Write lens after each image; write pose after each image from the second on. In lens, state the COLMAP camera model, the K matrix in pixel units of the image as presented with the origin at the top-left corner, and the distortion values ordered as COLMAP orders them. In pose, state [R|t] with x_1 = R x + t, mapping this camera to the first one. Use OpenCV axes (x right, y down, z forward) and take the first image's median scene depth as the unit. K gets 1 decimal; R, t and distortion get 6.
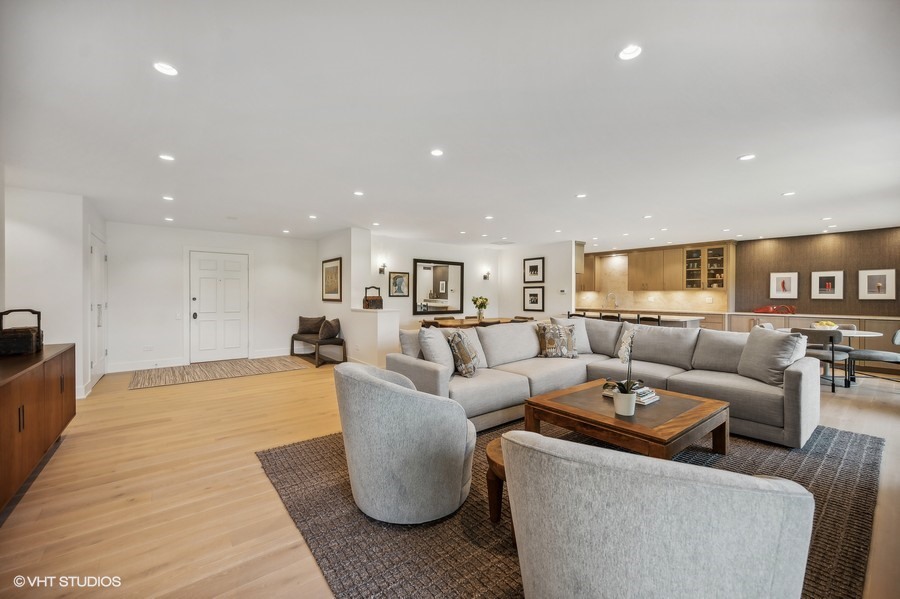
lens RADIAL K [[359.4, 0, 450.5], [0, 359.4, 296.9], [0, 0, 1]] dist [-0.000043, 0.000013]
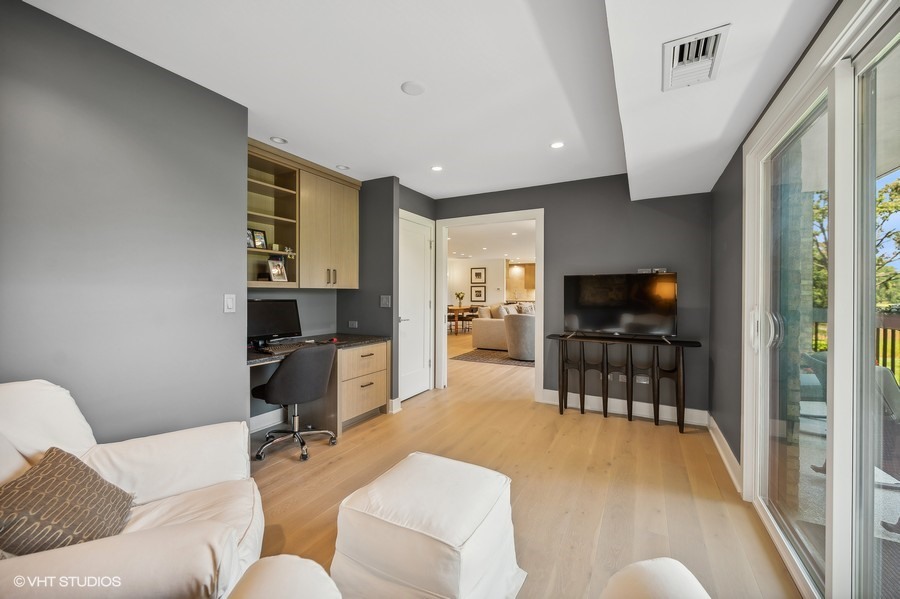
lens RADIAL K [[359.4, 0, 450.5], [0, 359.4, 296.9], [0, 0, 1]] dist [-0.000043, 0.000013]
pose [[0.915693, -0.006876, 0.401819, -0.551218], [0.005174, 0.999972, 0.005321, 0.010605], [-0.401845, -0.002793, 0.915703, -0.414778]]
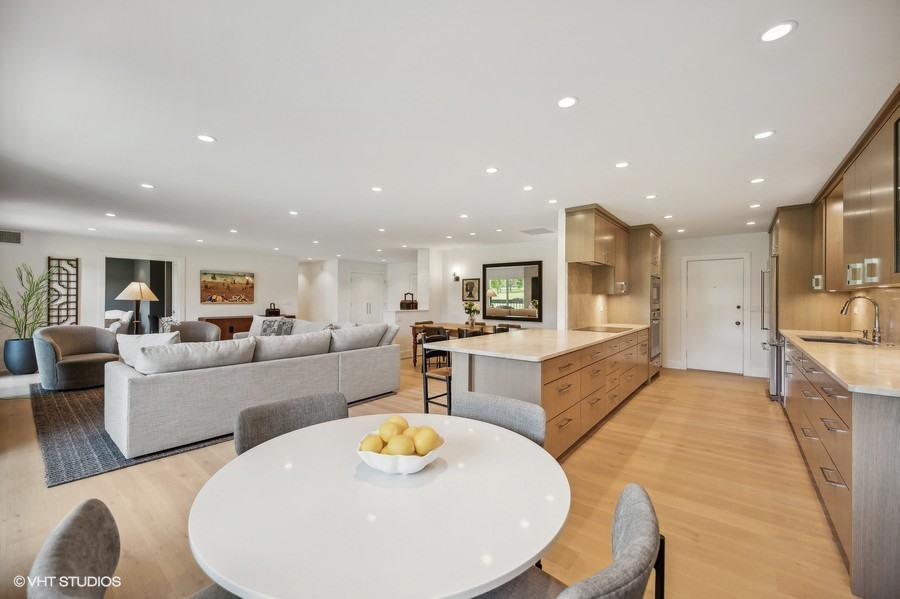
lens RADIAL K [[359.4, 0, 450.5], [0, 359.4, 296.9], [0, 0, 1]] dist [-0.000043, 0.000013]
pose [[0.217504, -0.007115, -0.976033, 0.878472], [-0.011254, 0.999889, -0.009796, -0.002308], [0.975994, 0.013115, 0.217400, 0.683784]]
